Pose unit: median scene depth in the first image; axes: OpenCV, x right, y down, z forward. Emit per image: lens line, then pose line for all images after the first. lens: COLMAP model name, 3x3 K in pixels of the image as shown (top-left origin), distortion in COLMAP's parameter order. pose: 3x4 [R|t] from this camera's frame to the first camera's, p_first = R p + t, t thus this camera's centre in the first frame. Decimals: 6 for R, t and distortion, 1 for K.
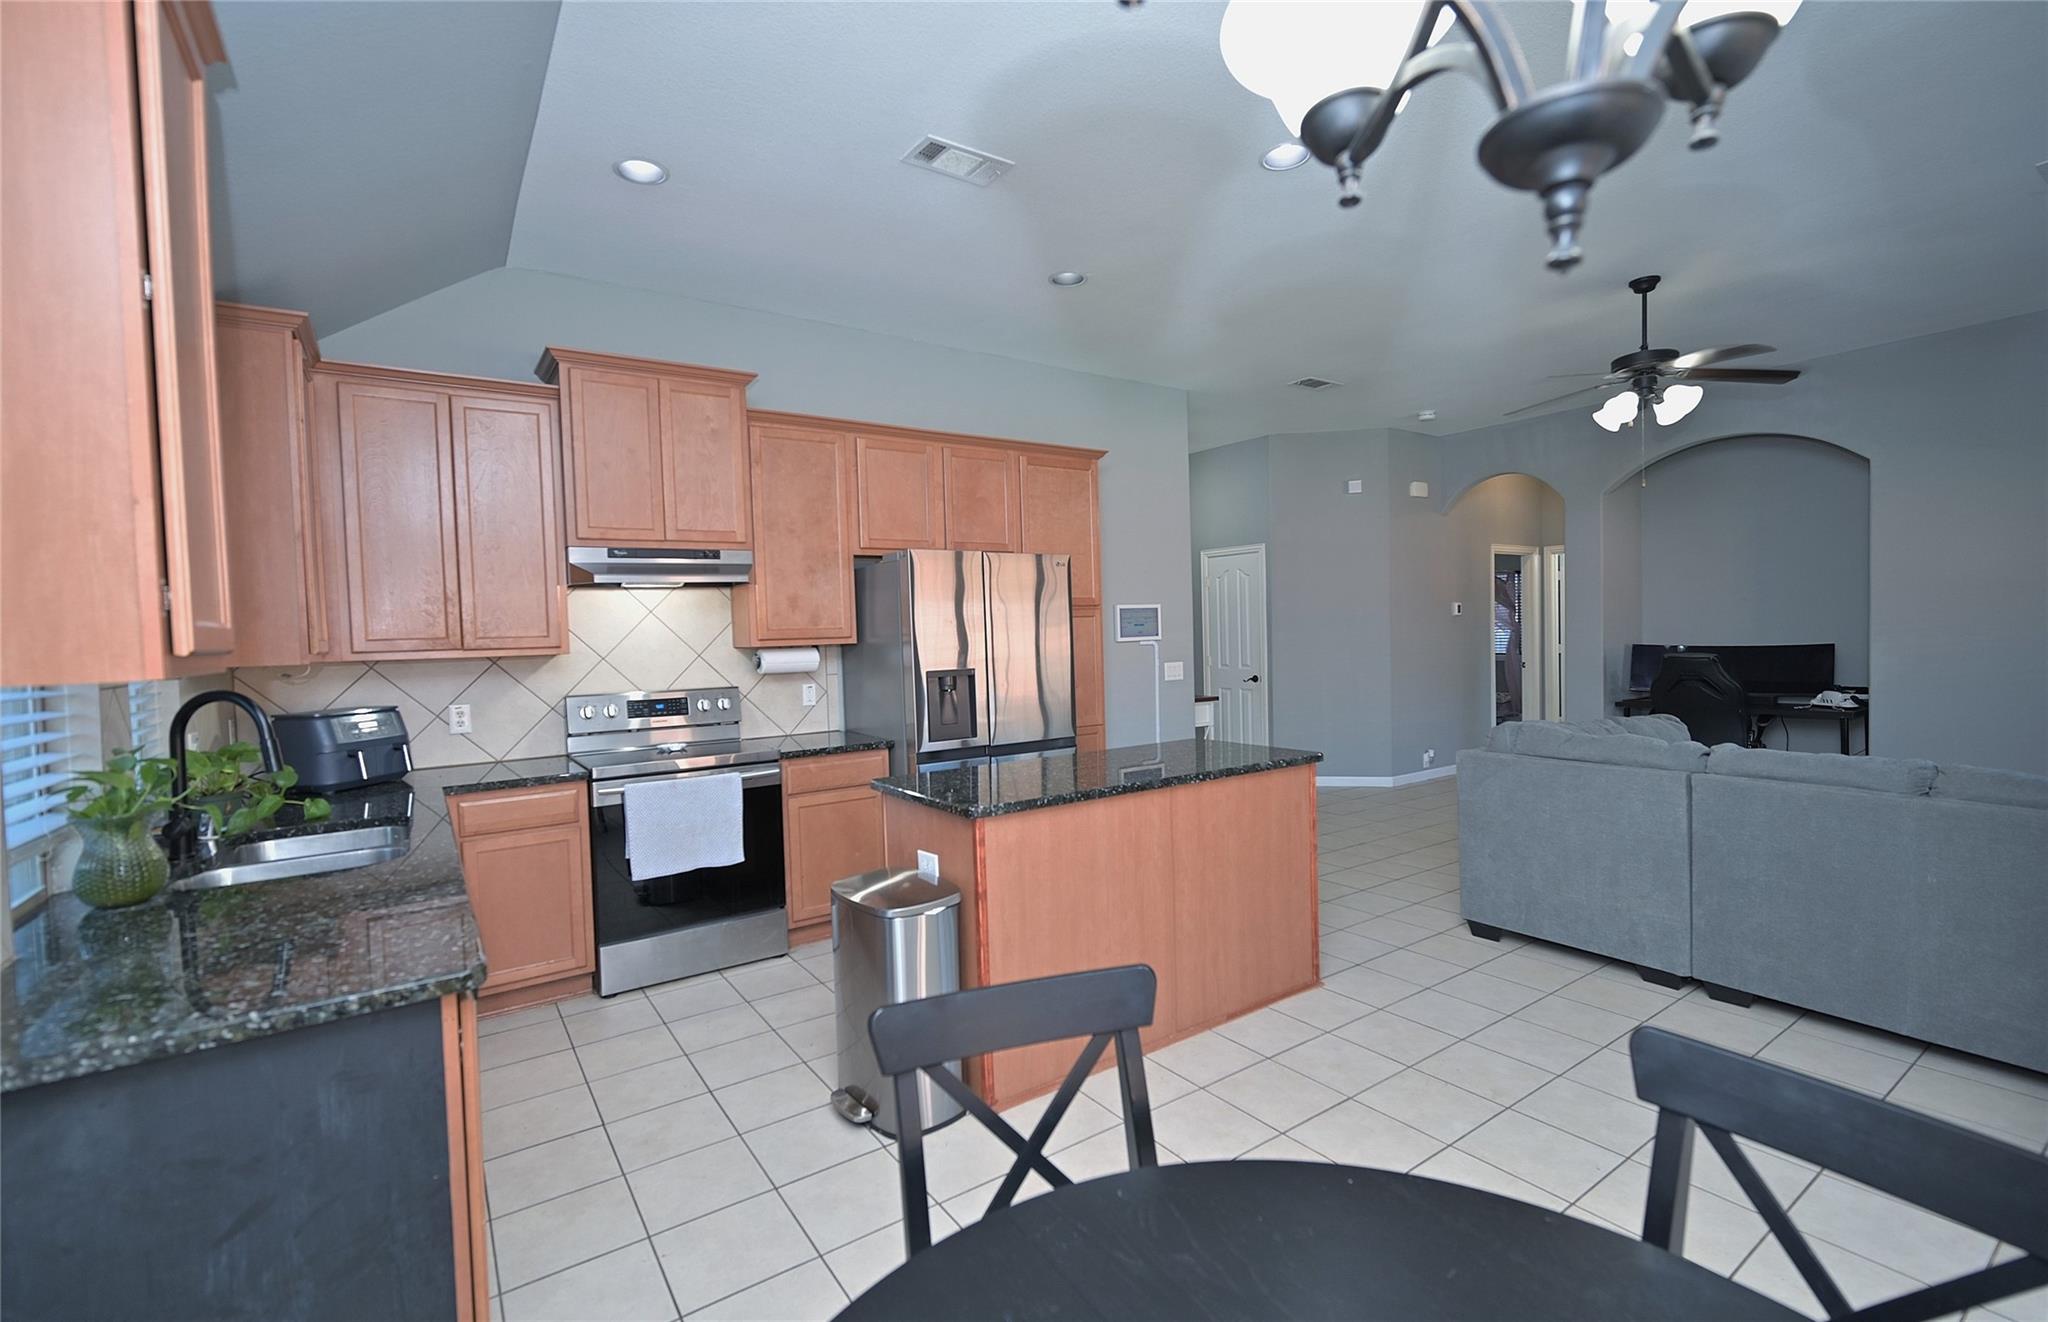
lens RADIAL K [[888.4, 0, 1024.0], [0, 888.4, 661.0], [0, 0, 1]] dist [0.000657, -0.000030]
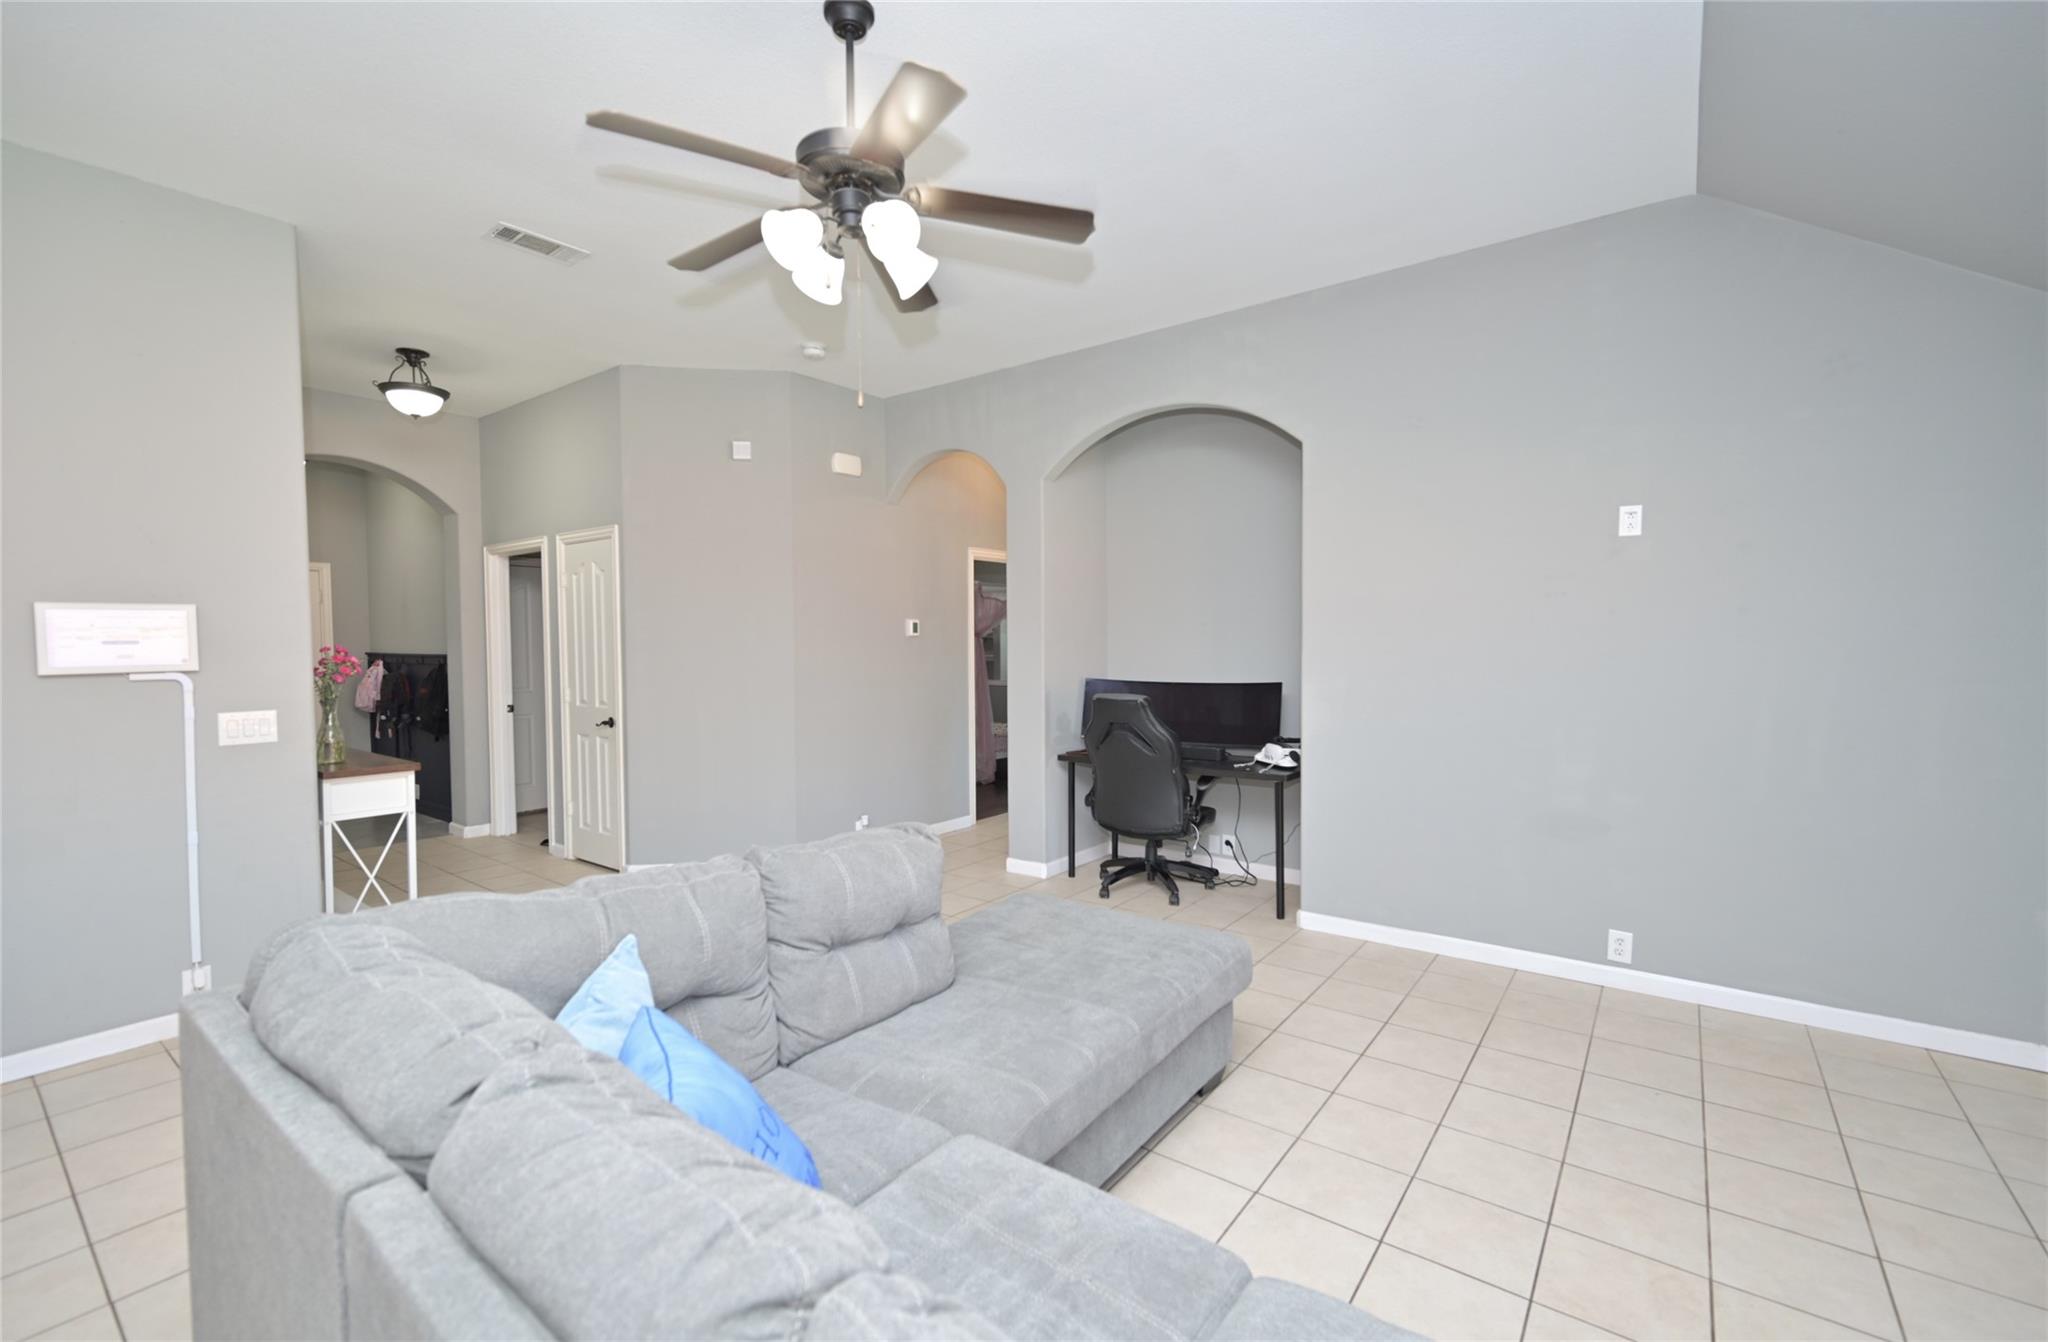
lens RADIAL K [[874.3, 0, 1024.0], [0, 874.3, 671.0], [0, 0, 1]] dist [-0.000908, -0.000084]
pose [[0.949198, 0.009345, 0.314541, 0.450816], [-0.008089, 0.999953, -0.005299, -0.023888], [-0.314576, 0.002486, 0.949229, 0.334730]]
